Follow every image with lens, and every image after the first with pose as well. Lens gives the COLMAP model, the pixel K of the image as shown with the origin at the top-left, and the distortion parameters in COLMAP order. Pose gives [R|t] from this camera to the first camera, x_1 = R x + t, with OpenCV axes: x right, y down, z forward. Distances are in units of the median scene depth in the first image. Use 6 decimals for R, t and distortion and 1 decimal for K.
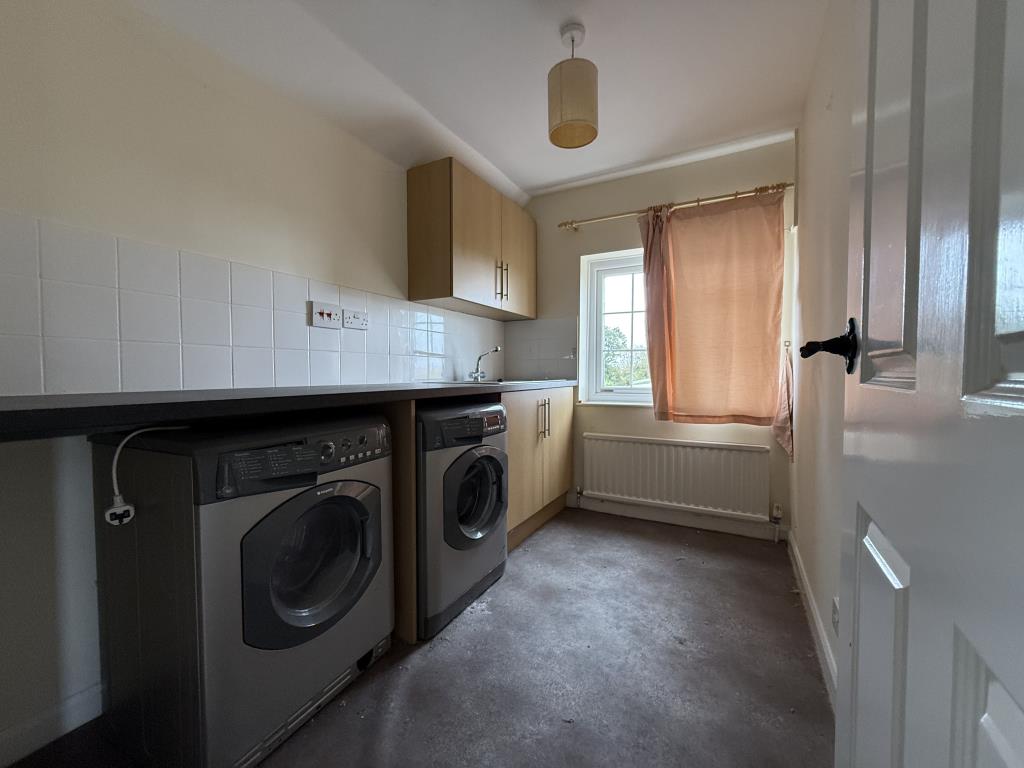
lens RADIAL K [[410.7, 0, 512.0], [0, 410.7, 384.0], [0, 0, 1]] dist [0.000453, 0.000032]
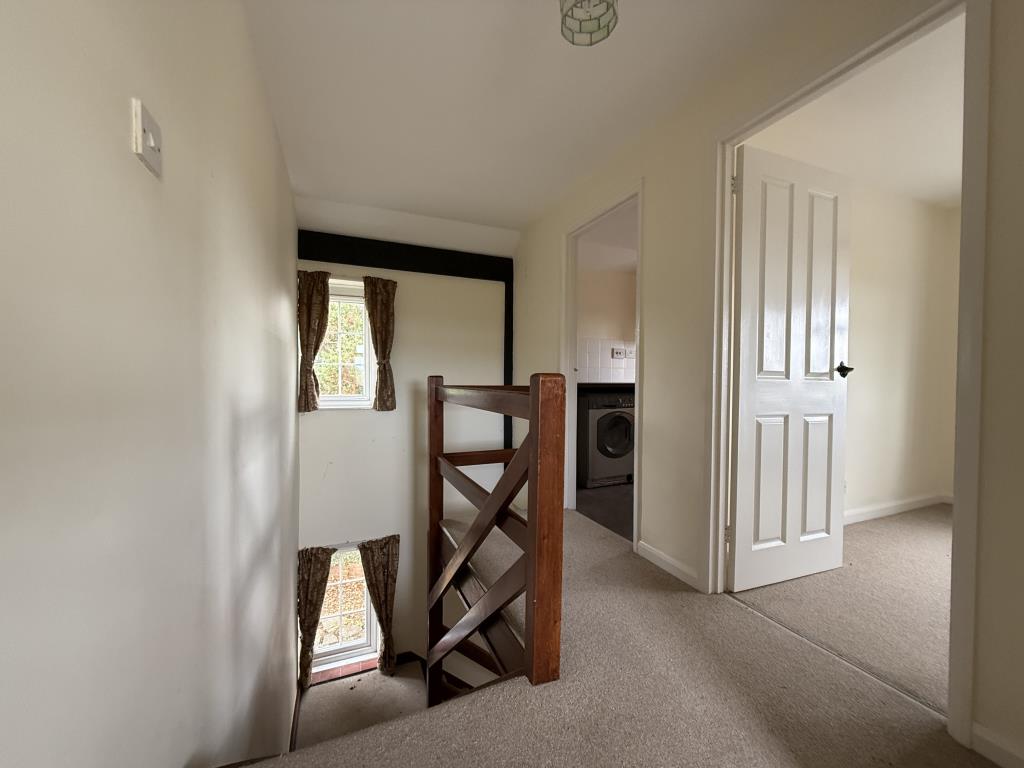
lens RADIAL K [[410.7, 0, 512.0], [0, 410.7, 384.0], [0, 0, 1]] dist [0.000453, 0.000032]
pose [[0.789787, 0.021634, -0.613000, 0.782059], [-0.029699, 0.999554, -0.002988, 0.059490], [0.612662, 0.020565, 0.790077, -1.878246]]
